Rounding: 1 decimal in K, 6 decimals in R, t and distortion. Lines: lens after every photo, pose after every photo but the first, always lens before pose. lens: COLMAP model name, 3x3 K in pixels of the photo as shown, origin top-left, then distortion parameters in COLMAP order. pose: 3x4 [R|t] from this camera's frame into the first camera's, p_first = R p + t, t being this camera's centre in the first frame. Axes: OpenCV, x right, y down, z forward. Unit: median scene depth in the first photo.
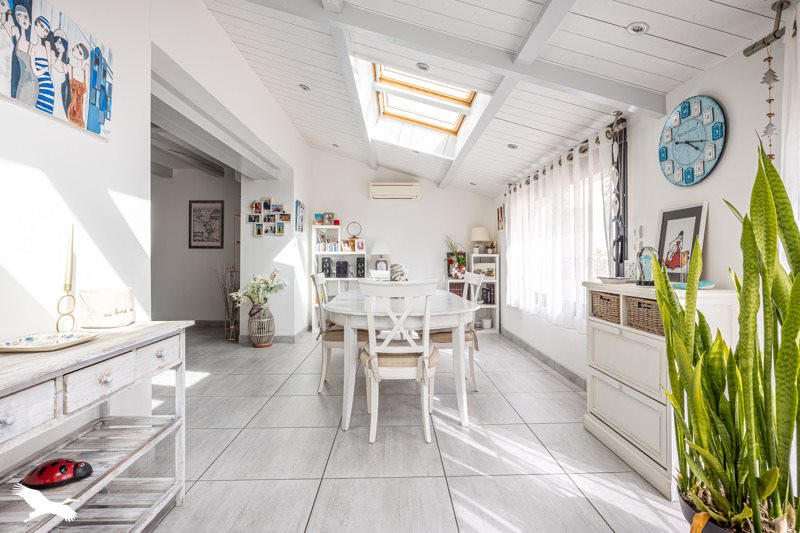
lens RADIAL K [[394.8, 0, 401.2], [0, 394.8, 261.6], [0, 0, 1]] dist [-0.001809, -0.000072]
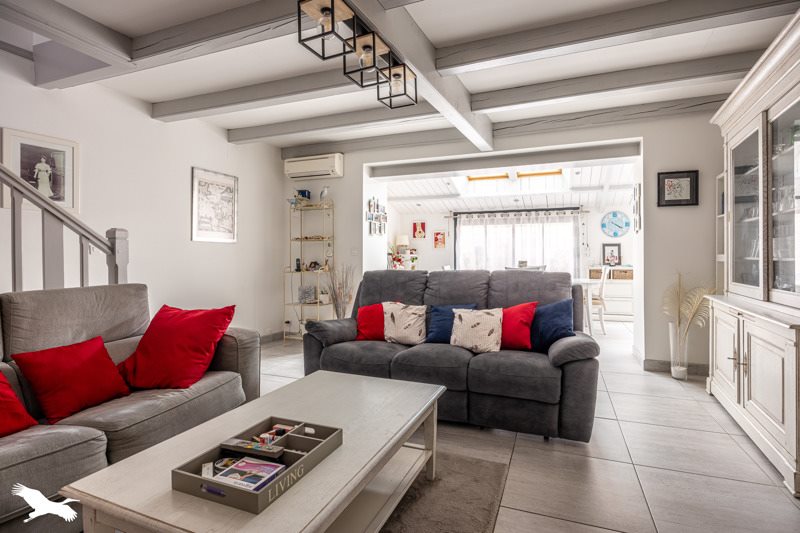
lens RADIAL K [[394.8, 0, 399.3], [0, 394.8, 263.3], [0, 0, 1]] dist [-0.001809, -0.000072]
pose [[0.378810, -0.005260, 0.925459, -2.919256], [0.008868, 0.999959, 0.002054, 0.010723], [-0.925432, 0.007428, 0.378841, 1.333475]]
